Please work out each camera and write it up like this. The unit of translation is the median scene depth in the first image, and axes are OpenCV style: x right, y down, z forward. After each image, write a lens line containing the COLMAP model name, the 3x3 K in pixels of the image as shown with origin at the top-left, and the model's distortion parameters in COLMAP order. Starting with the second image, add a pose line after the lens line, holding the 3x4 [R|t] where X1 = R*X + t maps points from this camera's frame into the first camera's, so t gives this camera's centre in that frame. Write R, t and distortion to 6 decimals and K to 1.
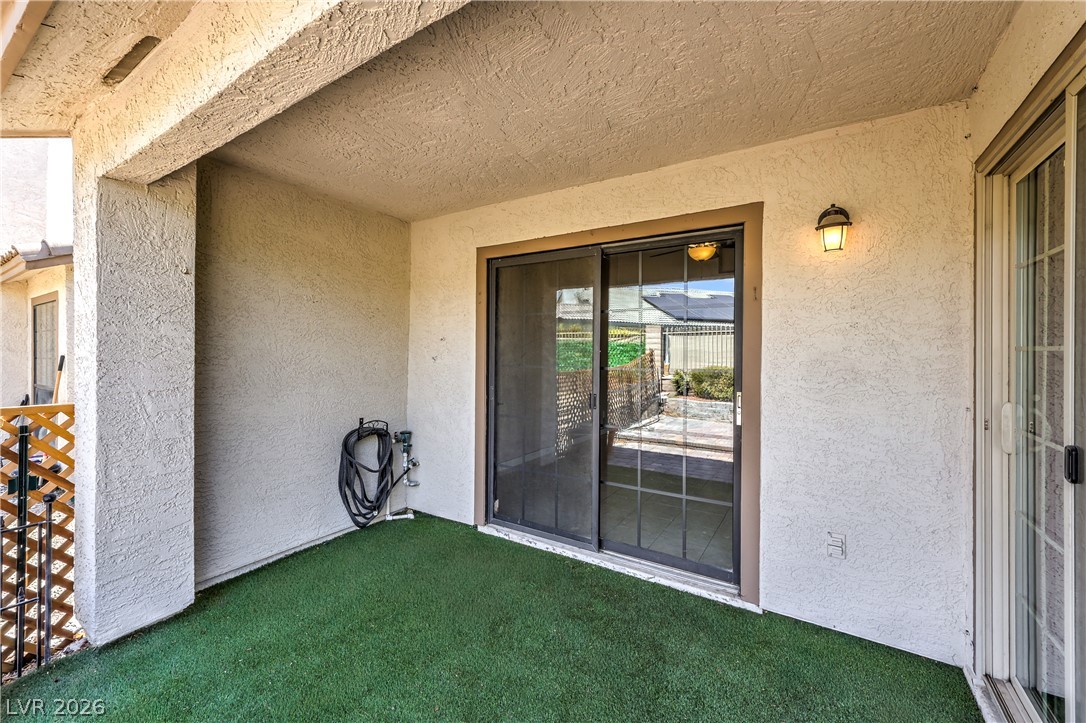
lens RADIAL K [[441.0, 0, 541.1], [0, 441.0, 357.5], [0, 0, 1]] dist [0.002641, 0.000266]
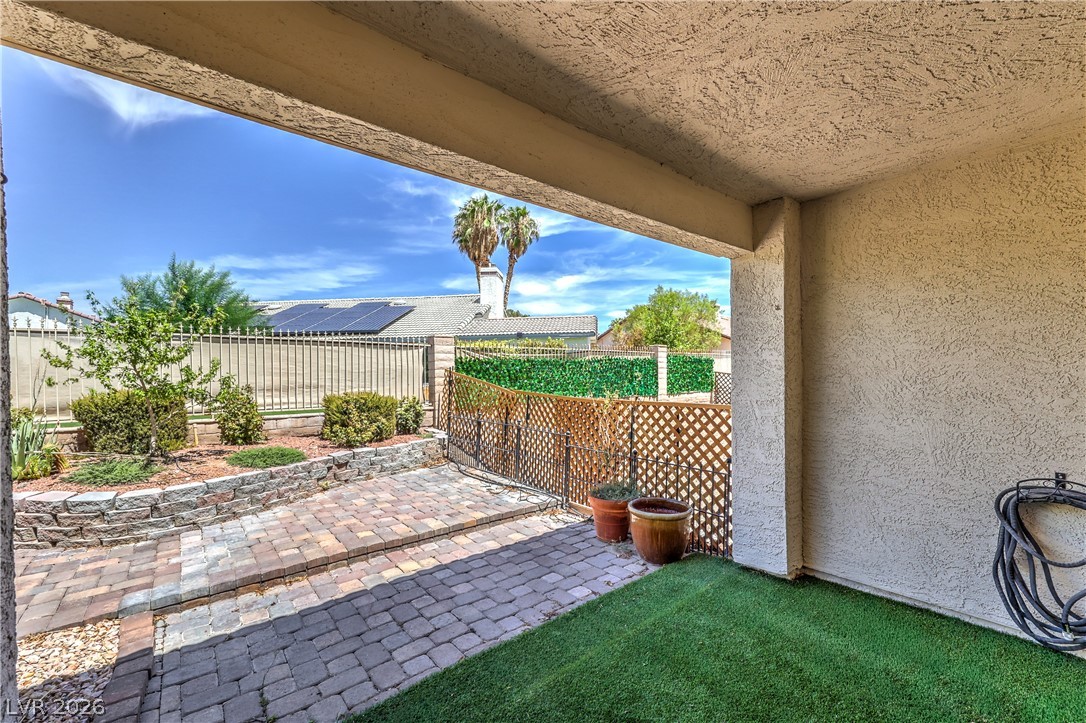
lens RADIAL K [[441.0, 0, 549.5], [0, 441.0, 385.6], [0, 0, 1]] dist [0.002641, 0.000266]
pose [[-0.294079, 0.020119, -0.955569, 0.463337], [0.004417, 0.999796, 0.019691, -0.000376], [0.955771, 0.001570, -0.294108, 0.590977]]
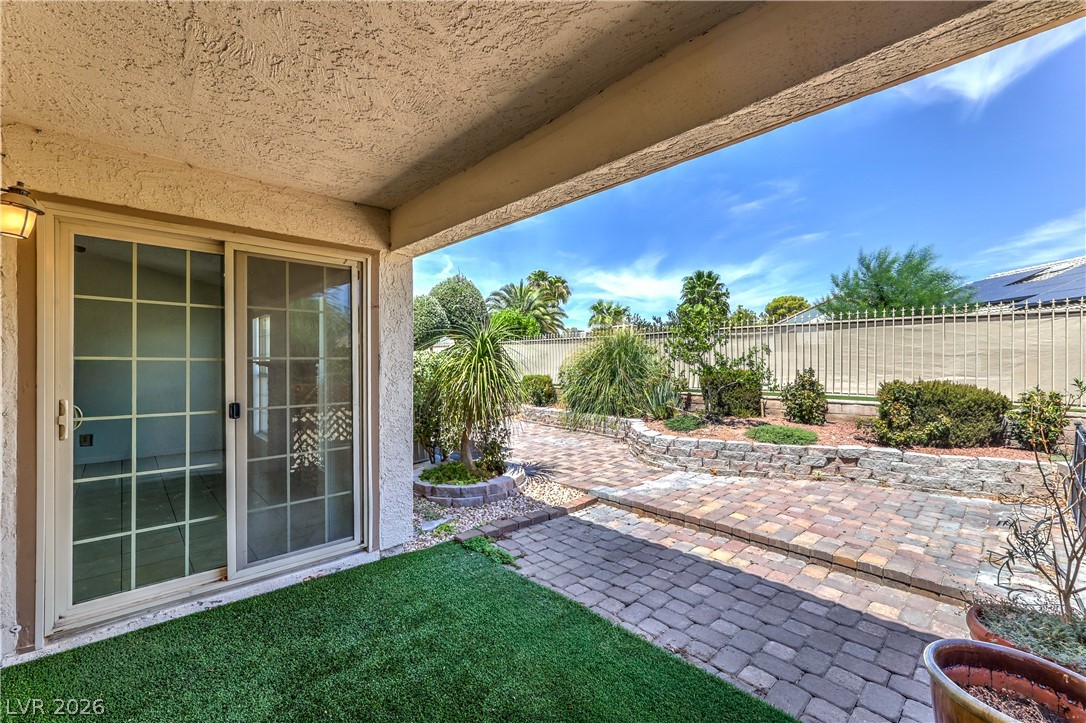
lens RADIAL K [[441.0, 0, 548.6], [0, 441.0, 363.2], [0, 0, 1]] dist [0.002641, 0.000266]
pose [[-0.972859, -0.001682, 0.231394, -0.356253], [-0.000719, 0.999991, 0.004244, -0.005944], [-0.231399, 0.003962, -0.972851, 1.110383]]
